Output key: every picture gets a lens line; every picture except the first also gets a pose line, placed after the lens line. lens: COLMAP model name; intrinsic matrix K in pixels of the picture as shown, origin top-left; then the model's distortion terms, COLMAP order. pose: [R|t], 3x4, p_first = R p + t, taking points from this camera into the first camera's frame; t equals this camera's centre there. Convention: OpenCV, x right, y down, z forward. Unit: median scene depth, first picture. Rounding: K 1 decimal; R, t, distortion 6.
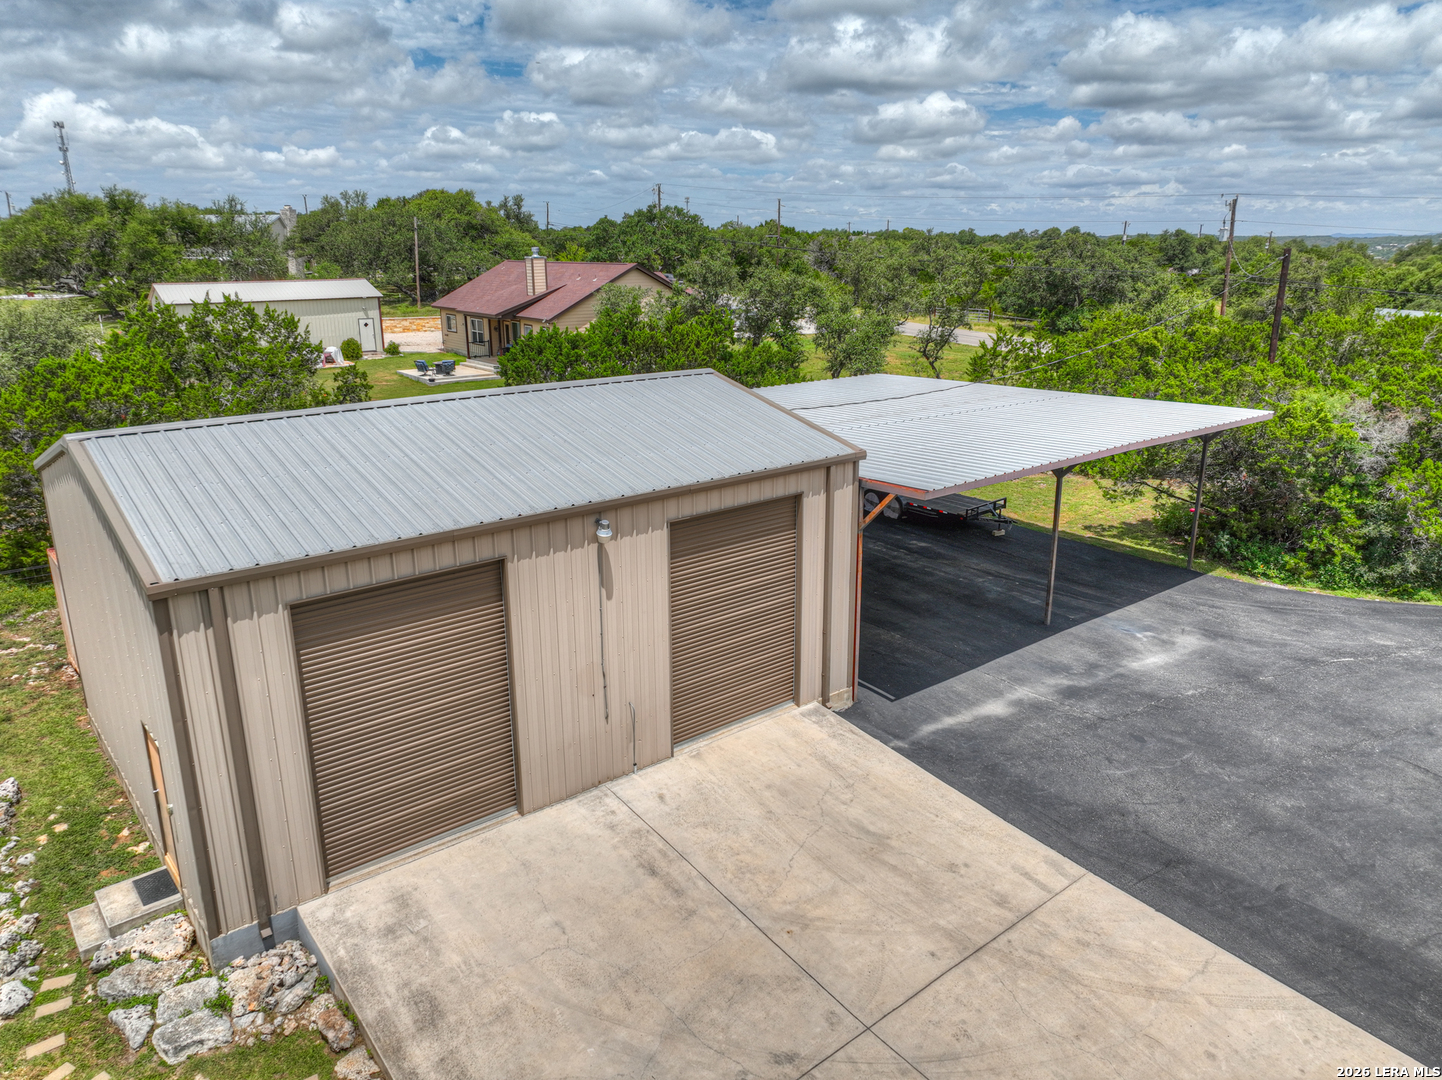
lens RADIAL K [[1011.4, 0, 721.0], [0, 1011.4, 540.0], [0, 0, 1]] dist [0.006133, 0.006790]
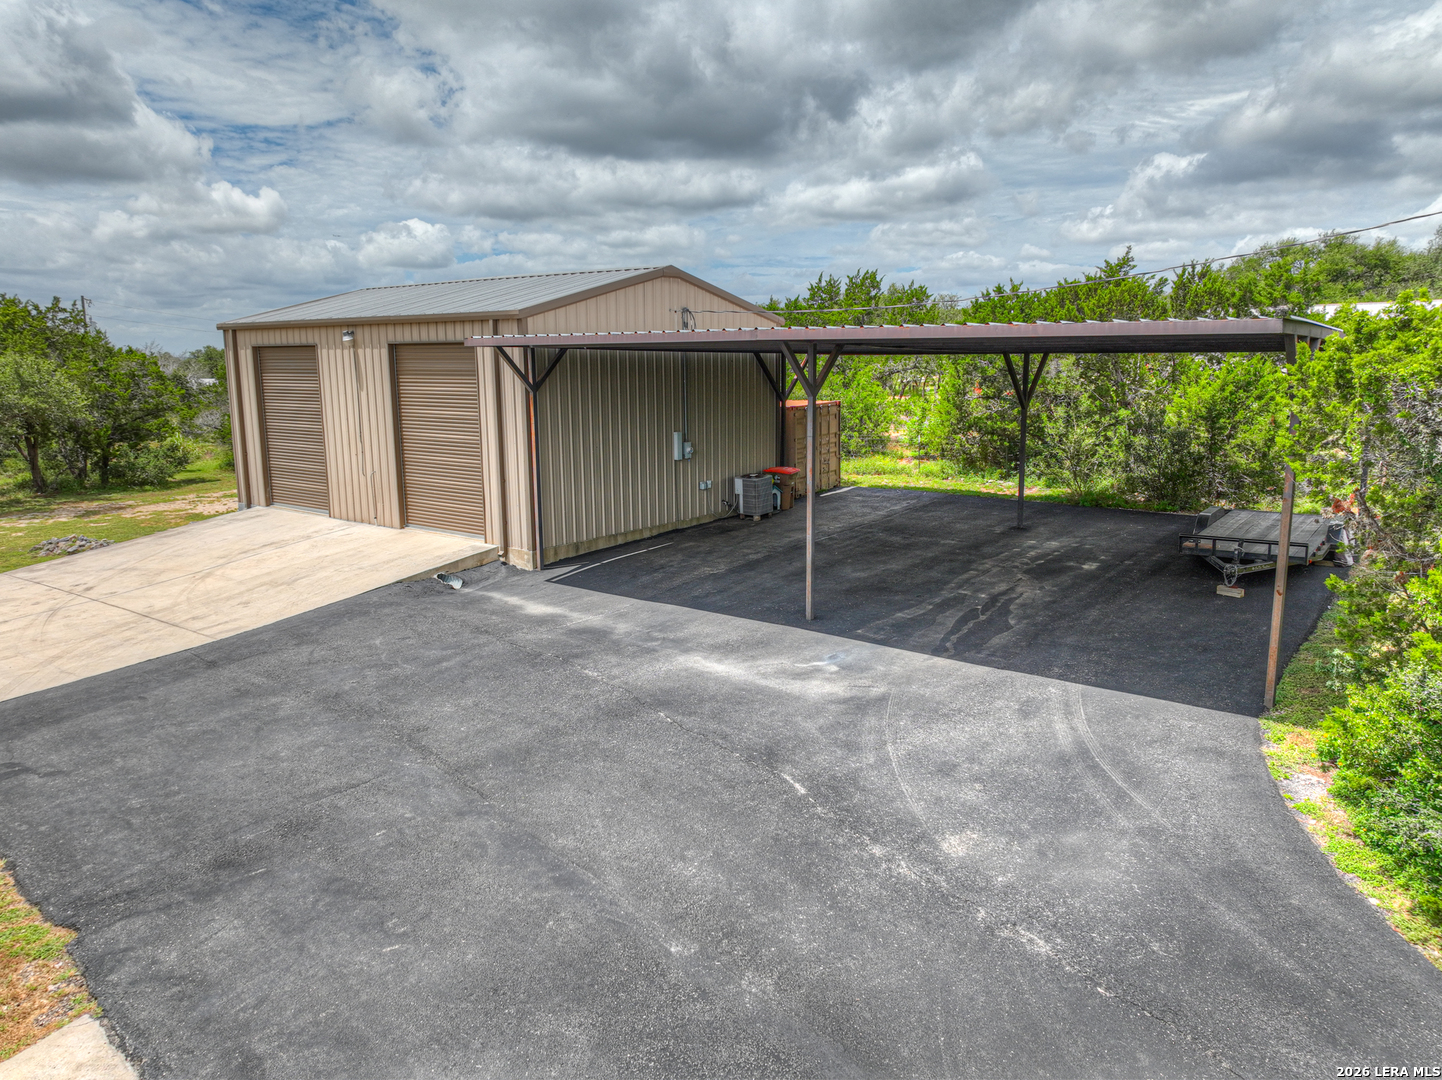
lens RADIAL K [[1011.4, 0, 721.0], [0, 1011.4, 540.0], [0, 0, 1]] dist [0.006133, 0.006790]
pose [[0.220583, 0.184160, -0.957825, 1.017861], [-0.269889, 0.955195, 0.121500, -0.036360], [0.937285, 0.231706, 0.260403, 0.809635]]
